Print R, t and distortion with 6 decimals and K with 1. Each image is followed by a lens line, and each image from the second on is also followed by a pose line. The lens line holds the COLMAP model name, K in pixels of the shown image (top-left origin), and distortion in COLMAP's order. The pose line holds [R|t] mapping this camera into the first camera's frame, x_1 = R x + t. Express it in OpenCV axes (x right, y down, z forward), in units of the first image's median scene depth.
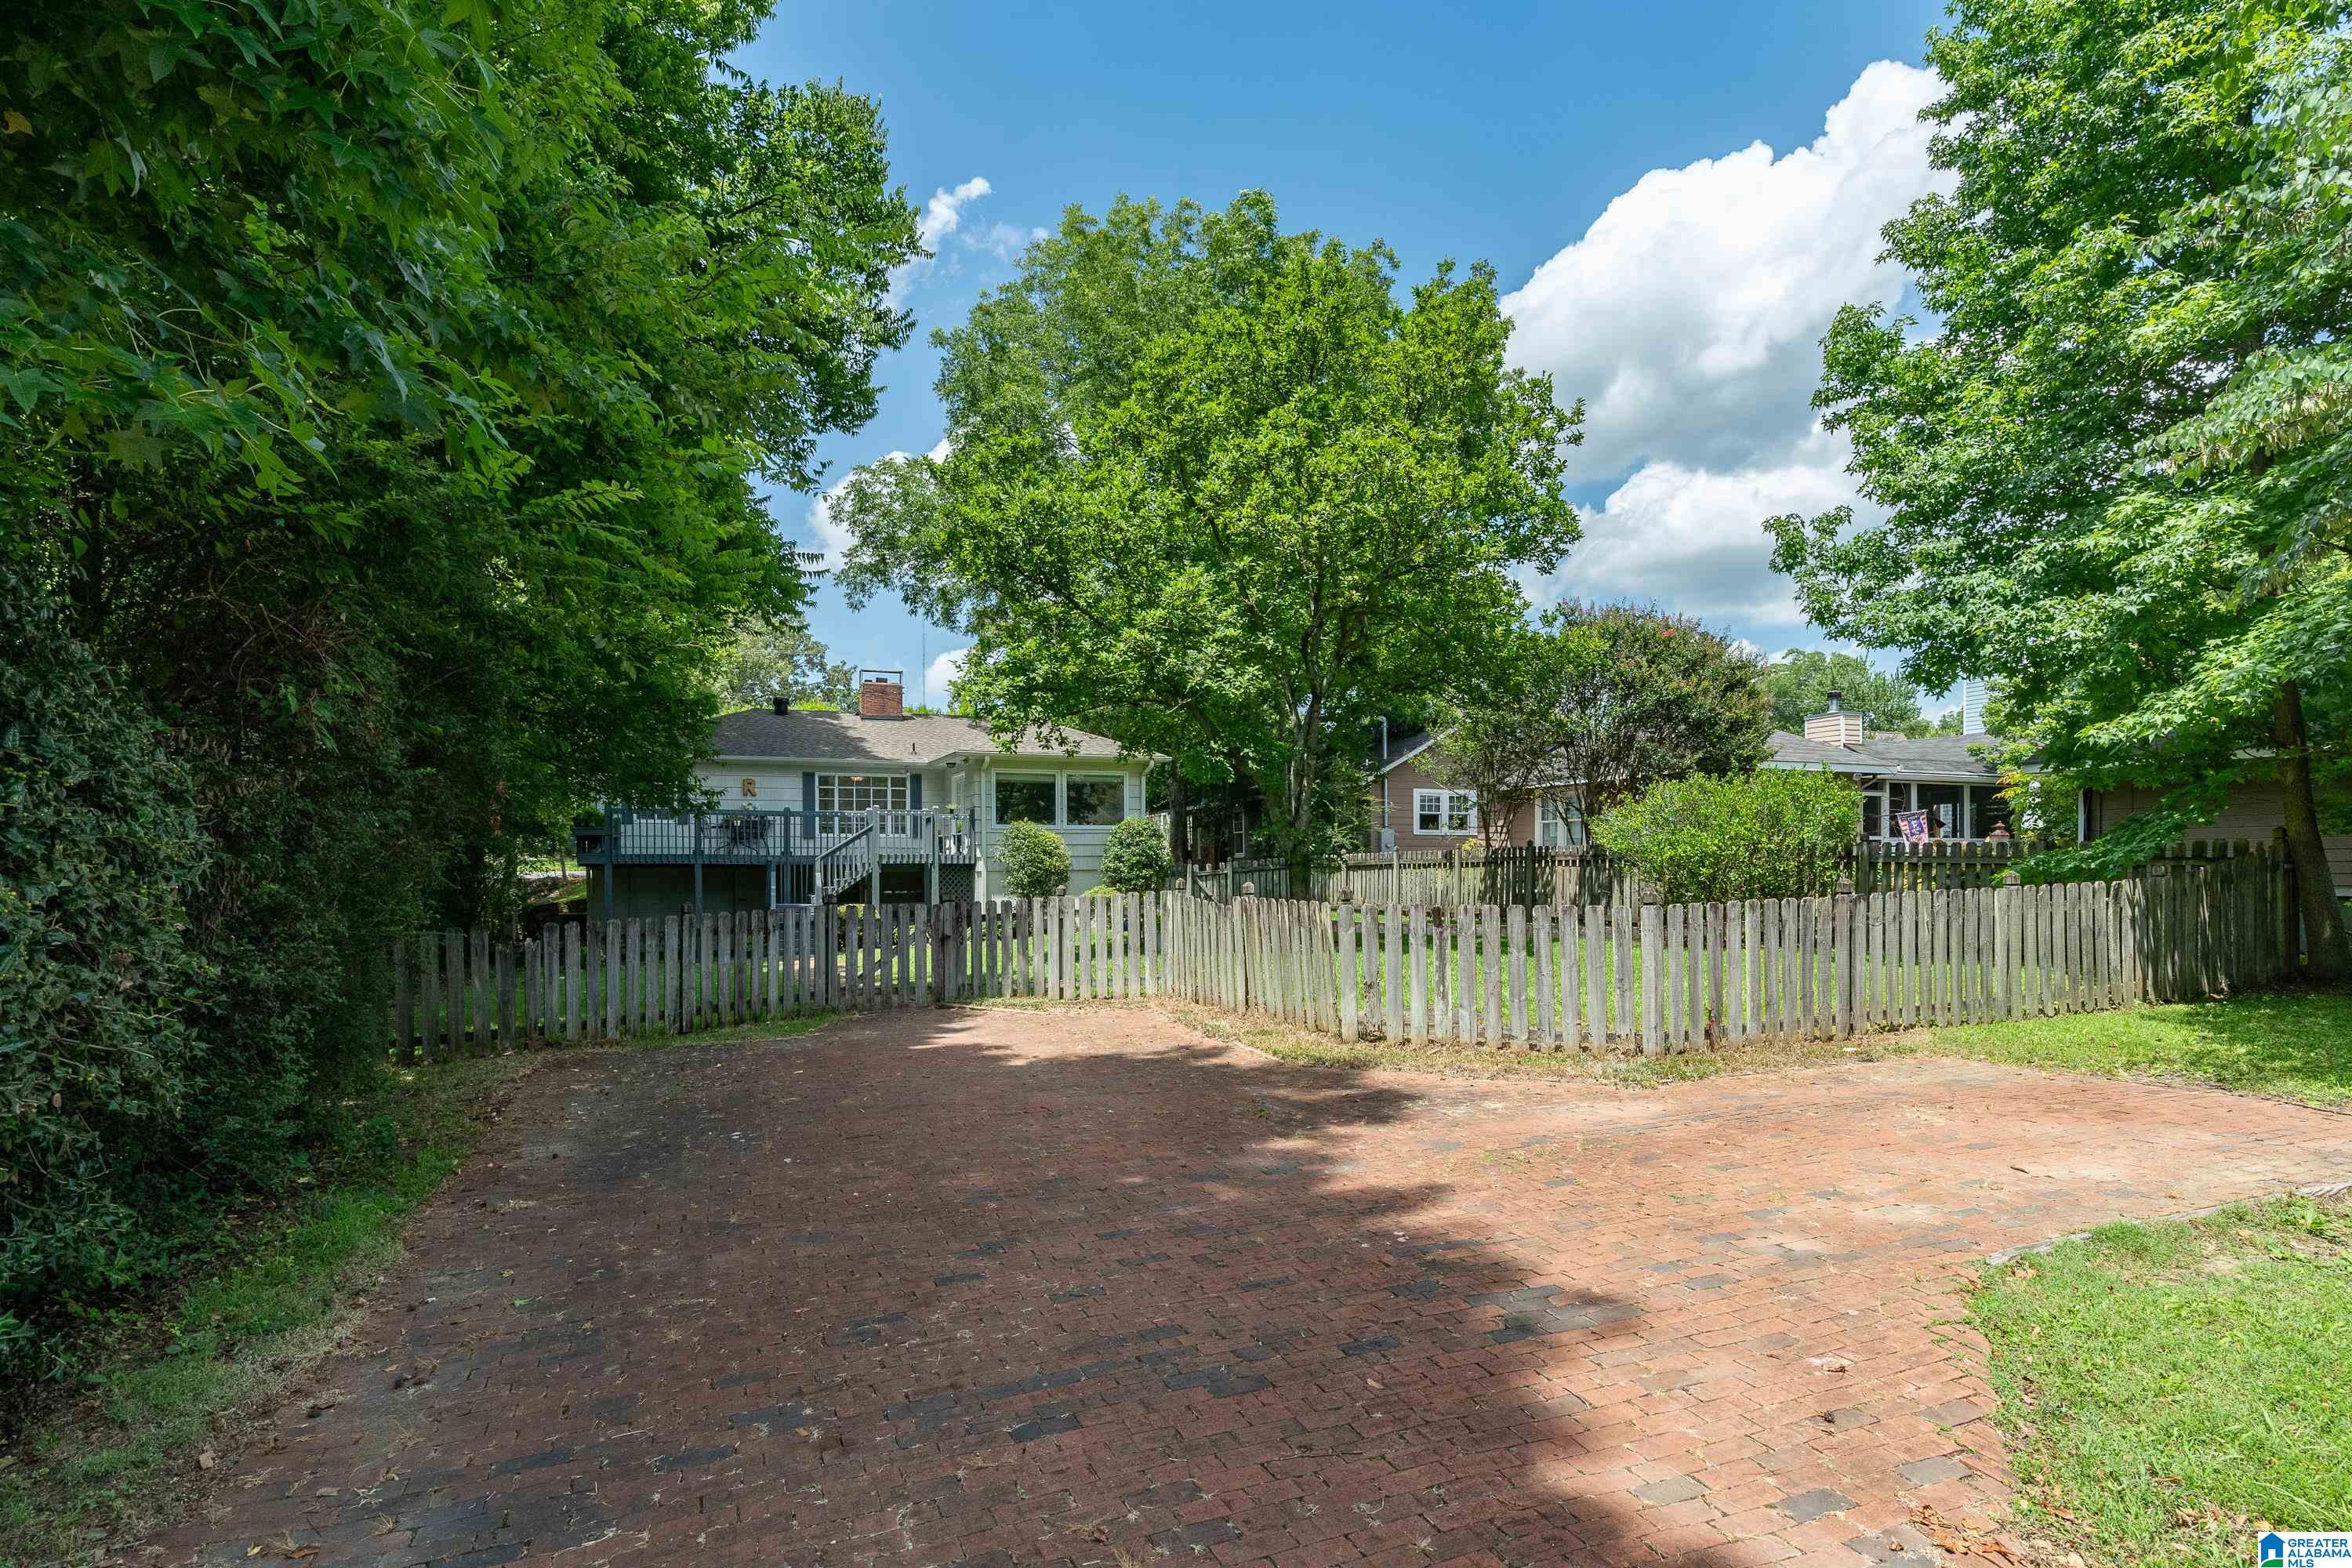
lens RADIAL K [[1167.0, 0, 1187.4], [0, 1167.0, 797.0], [0, 0, 1]] dist [-0.000016, 0.000142]
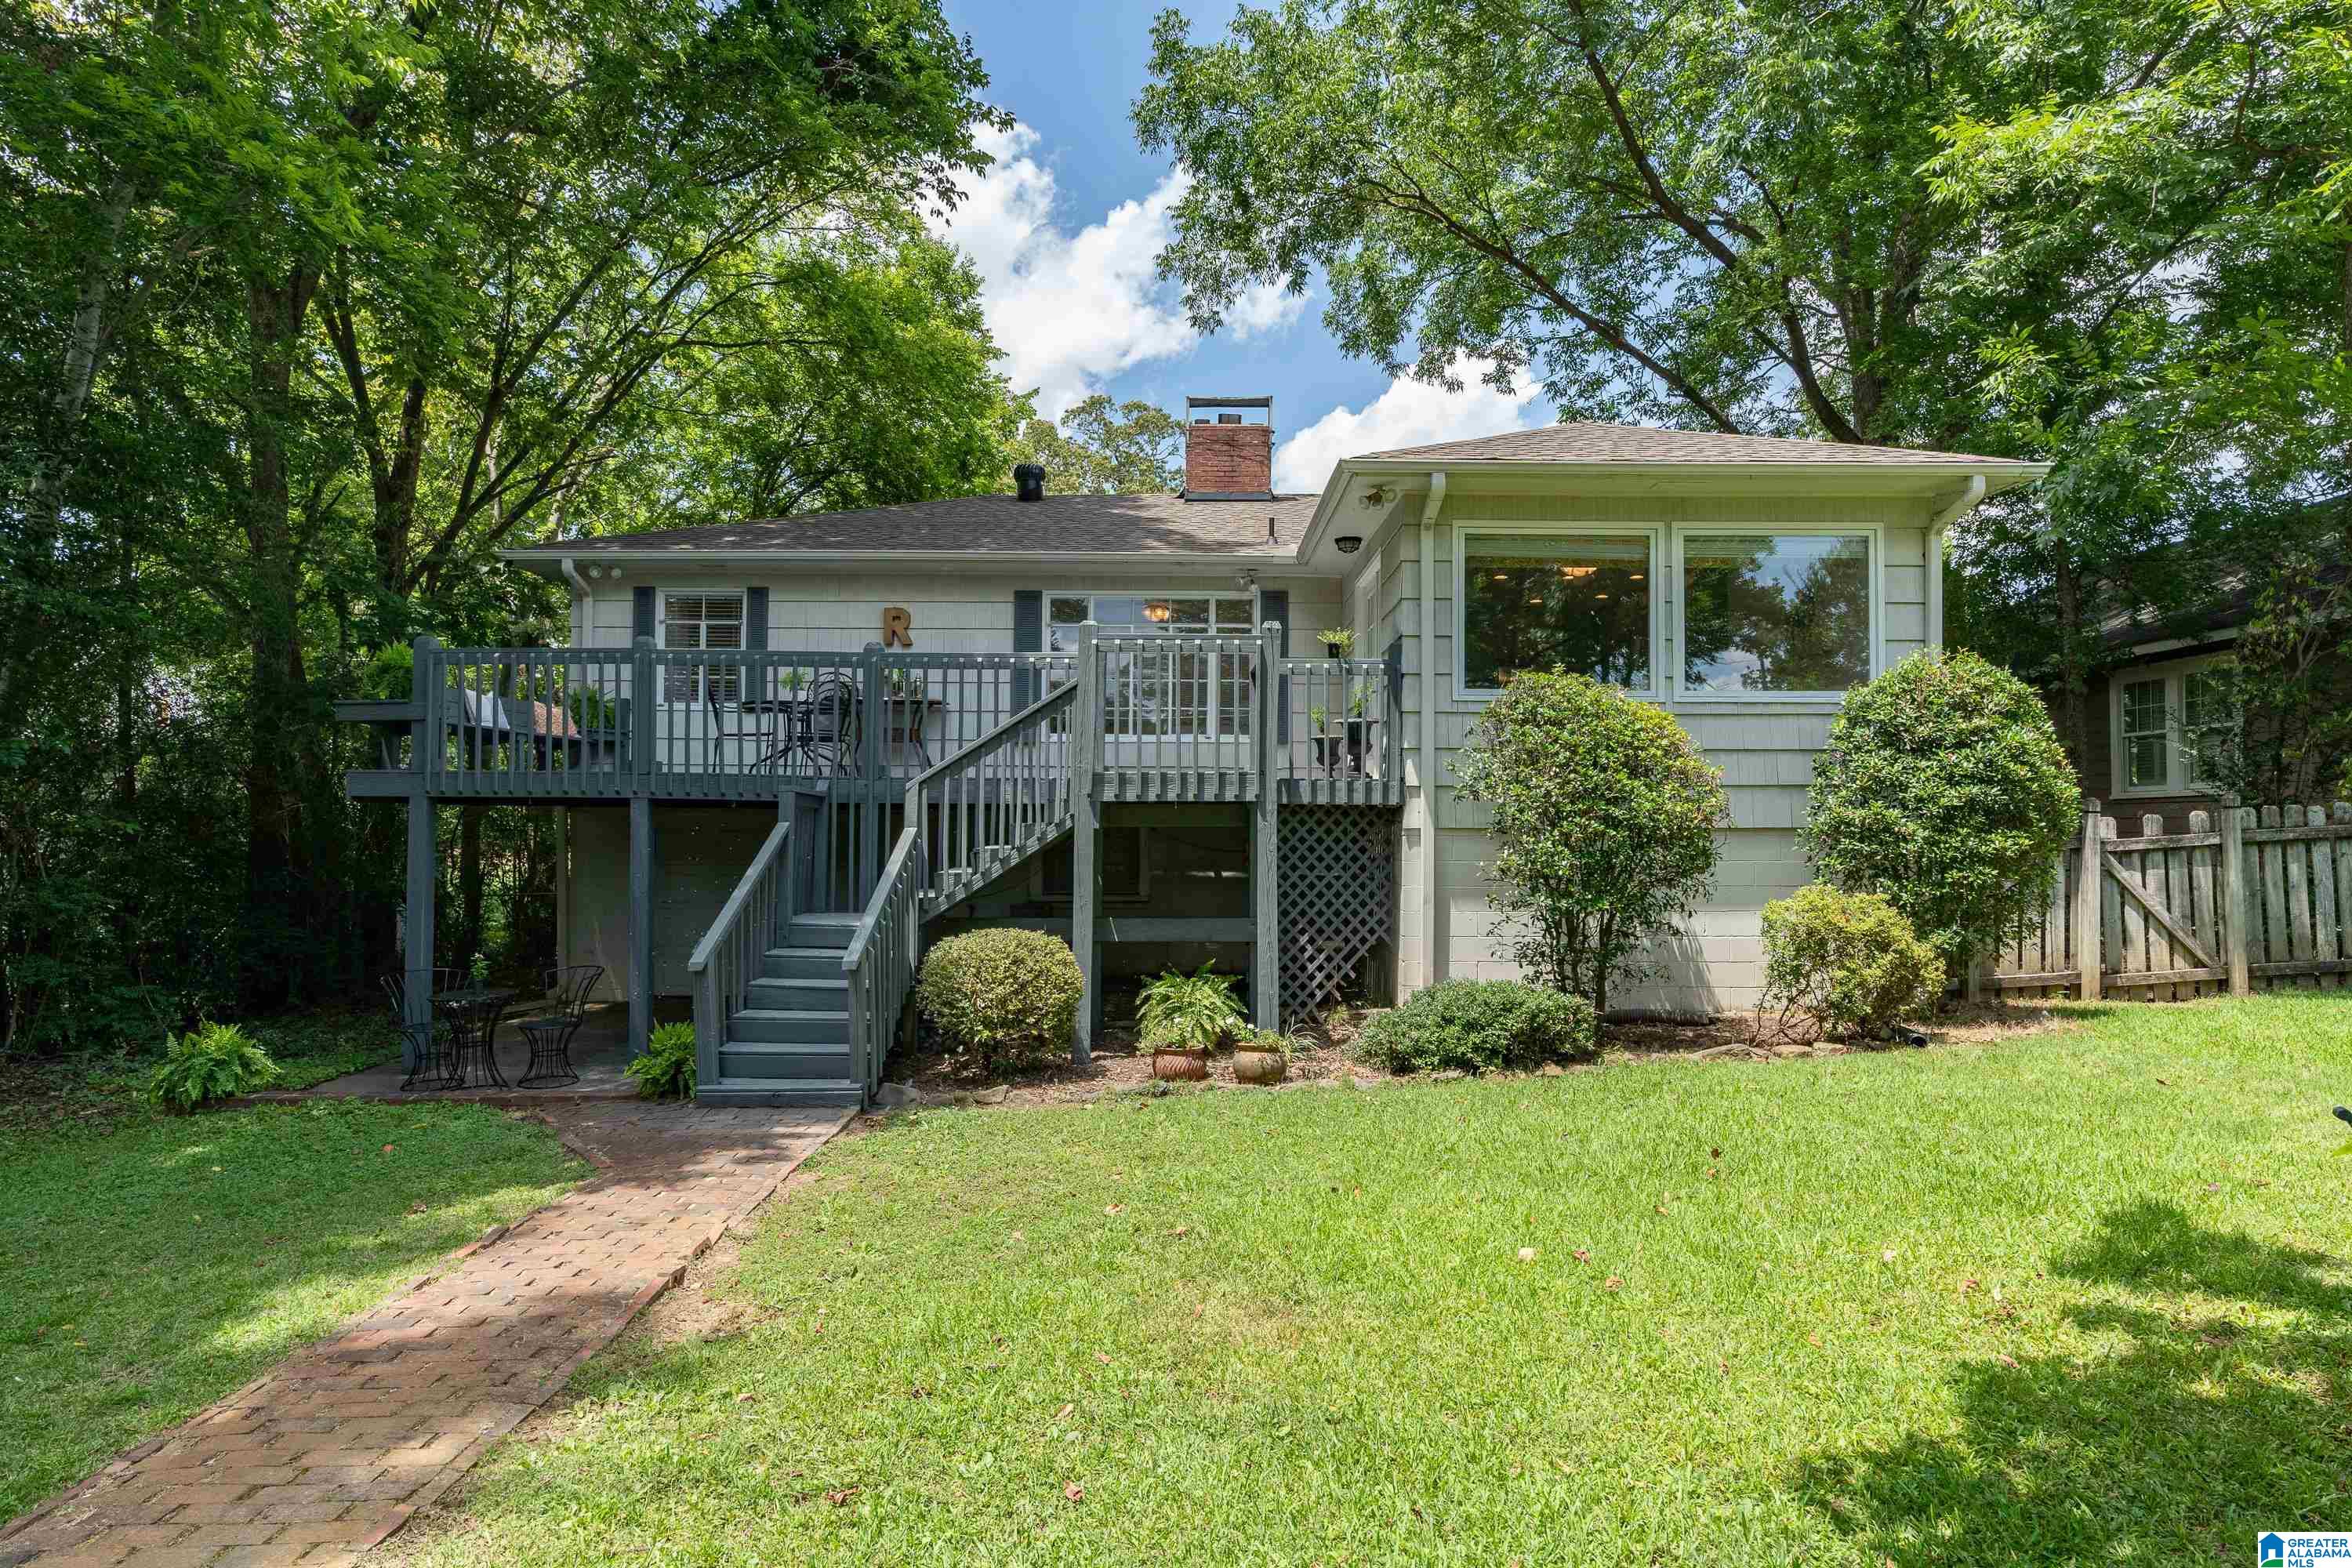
lens RADIAL K [[1310.6, 0, 1174.4], [0, 1310.6, 757.7], [0, 0, 1]] dist [-0.003964, 0.001702]
pose [[0.923560, -0.002908, -0.383444, -0.097355], [0.009374, 0.999844, 0.014996, 0.036908], [0.383340, -0.017444, 0.923443, 0.622060]]
